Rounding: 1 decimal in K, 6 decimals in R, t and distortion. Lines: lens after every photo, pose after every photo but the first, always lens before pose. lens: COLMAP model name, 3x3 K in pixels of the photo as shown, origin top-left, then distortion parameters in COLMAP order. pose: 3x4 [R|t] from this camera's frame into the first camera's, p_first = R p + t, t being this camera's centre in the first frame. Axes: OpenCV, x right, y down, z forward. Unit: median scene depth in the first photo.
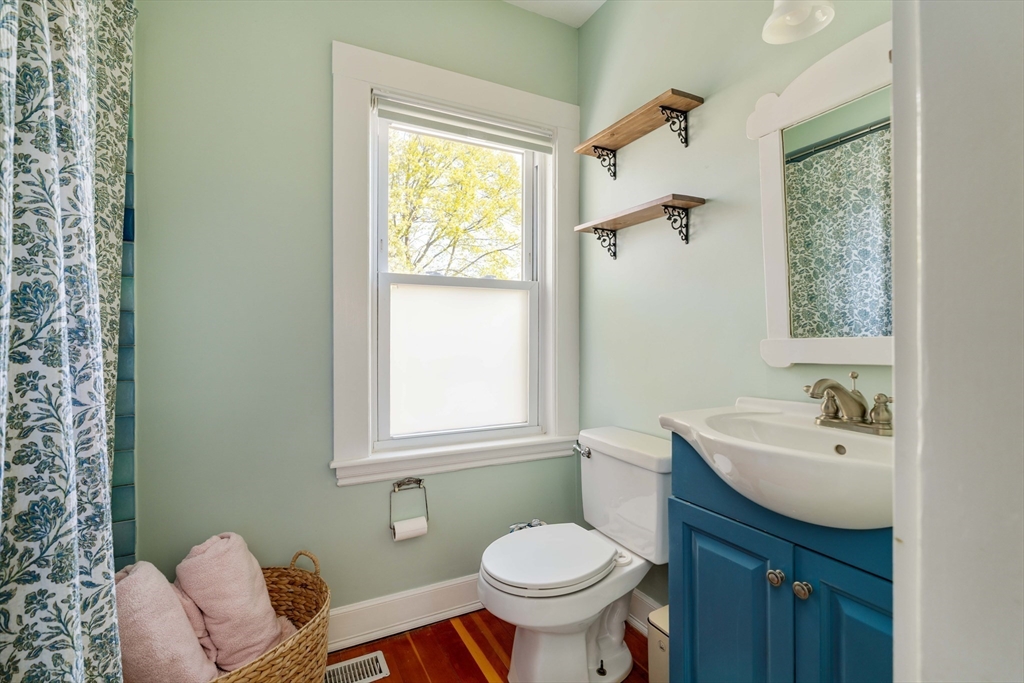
lens RADIAL K [[472.4, 0, 512.7], [0, 472.4, 335.5], [0, 0, 1]] dist [-0.001508, 0.001403]
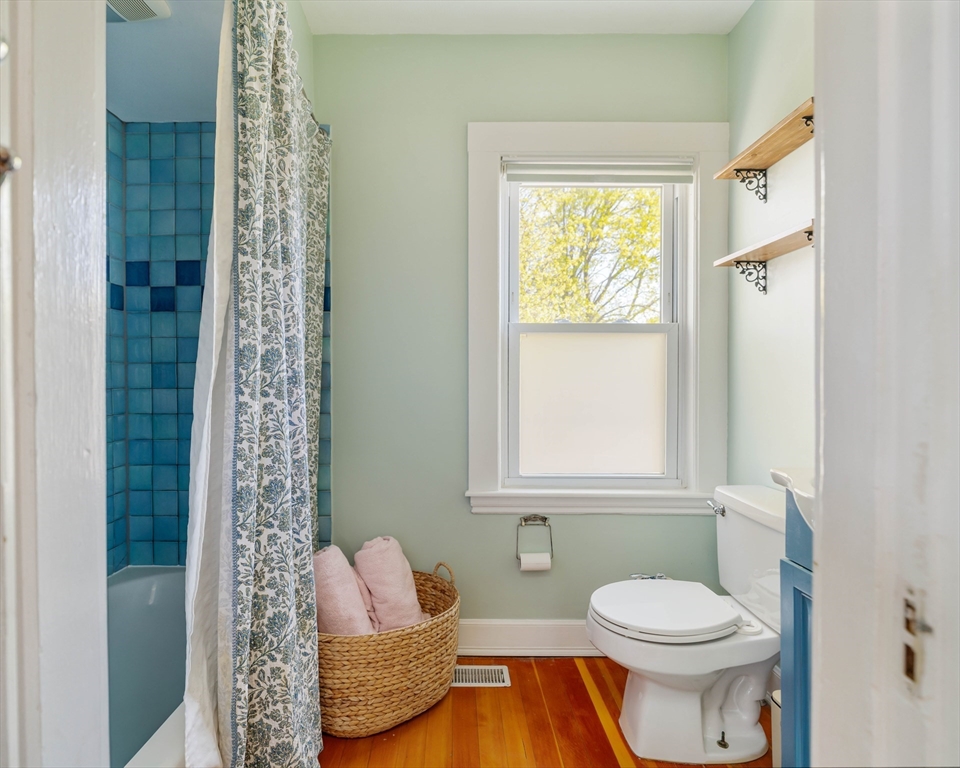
lens RADIAL K [[531.0, 0, 451.3], [0, 531.0, 386.1], [0, 0, 1]] dist [0.003570, 0.000771]
pose [[0.883278, 0.006871, -0.468800, 0.200754], [-0.002340, 0.999945, 0.010247, -0.000814], [0.468845, -0.007954, 0.883245, -0.168103]]
